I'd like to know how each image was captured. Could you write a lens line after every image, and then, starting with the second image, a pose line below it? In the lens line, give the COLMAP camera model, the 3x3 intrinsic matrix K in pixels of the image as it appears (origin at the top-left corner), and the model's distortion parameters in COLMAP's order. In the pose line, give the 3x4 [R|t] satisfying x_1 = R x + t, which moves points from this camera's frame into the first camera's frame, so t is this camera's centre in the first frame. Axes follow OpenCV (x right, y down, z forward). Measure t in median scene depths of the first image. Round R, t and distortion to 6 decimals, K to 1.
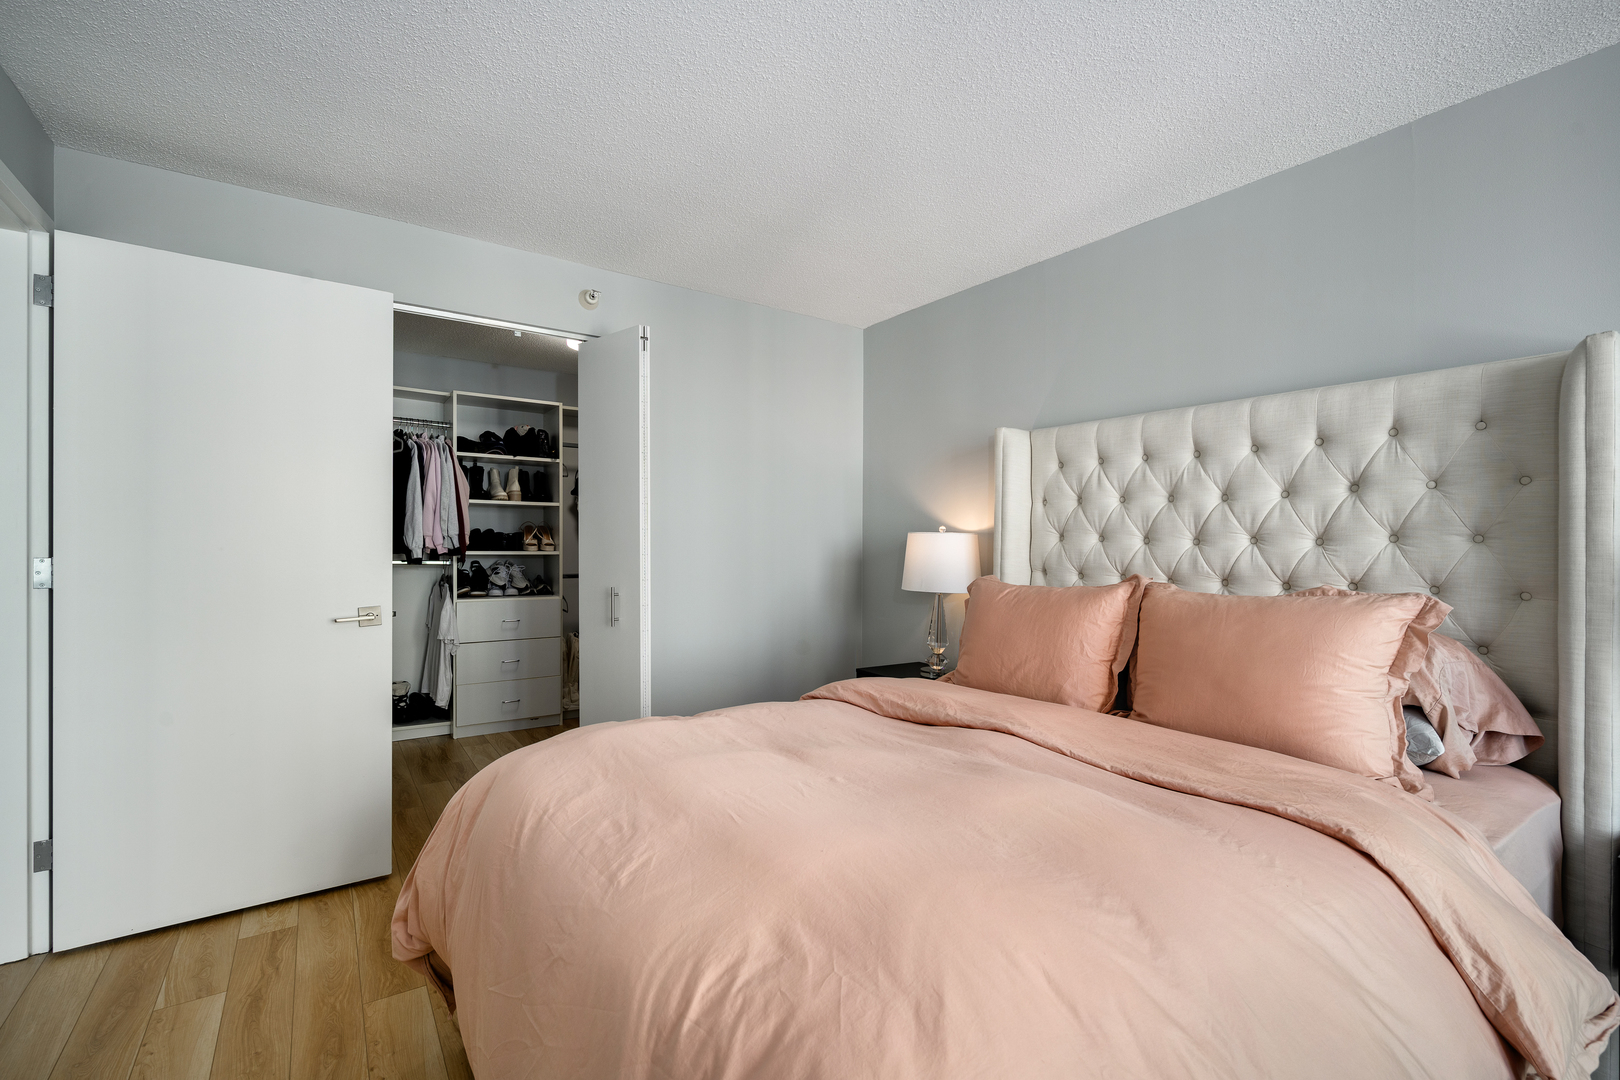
lens RADIAL K [[722.9, 0, 823.1], [0, 722.9, 539.7], [0, 0, 1]] dist [-0.003540, -0.001744]
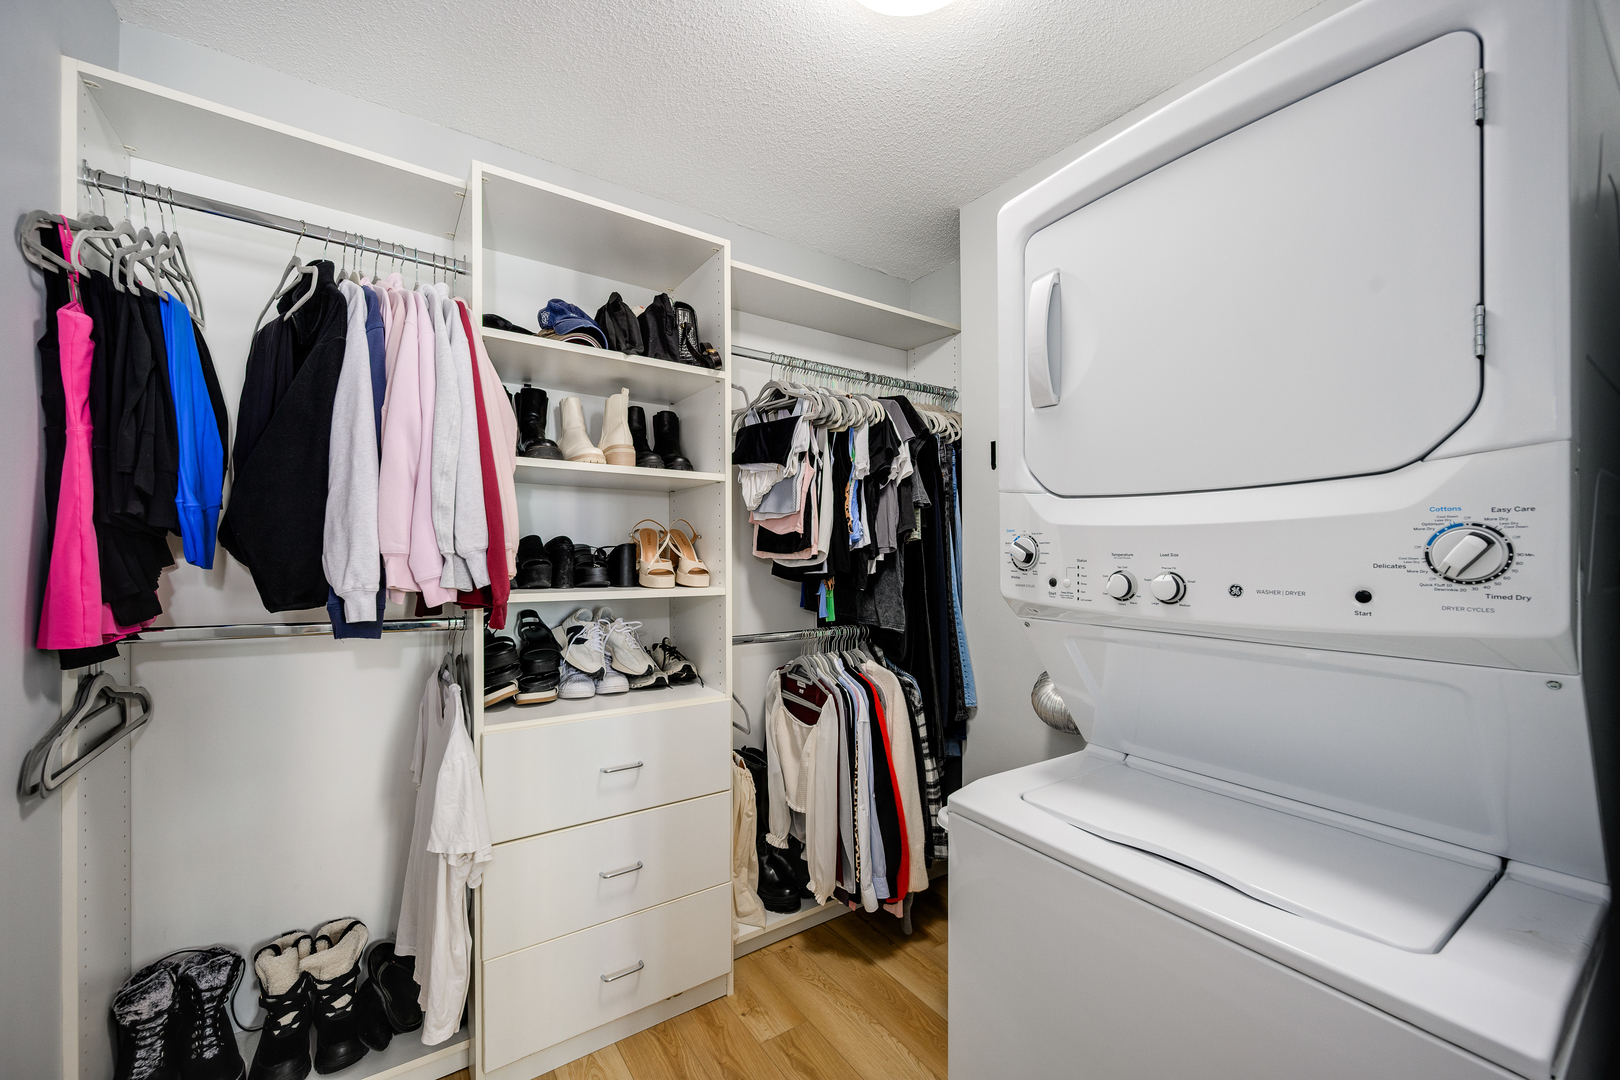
lens RADIAL K [[650.7, 0, 821.7], [0, 650.7, 547.5], [0, 0, 1]] dist [0.001871, 0.000392]
pose [[0.999944, -0.010530, 0.000988, -0.310395], [0.010541, 0.999878, -0.011550, -0.002499], [-0.000867, 0.011559, 0.999933, 0.619532]]
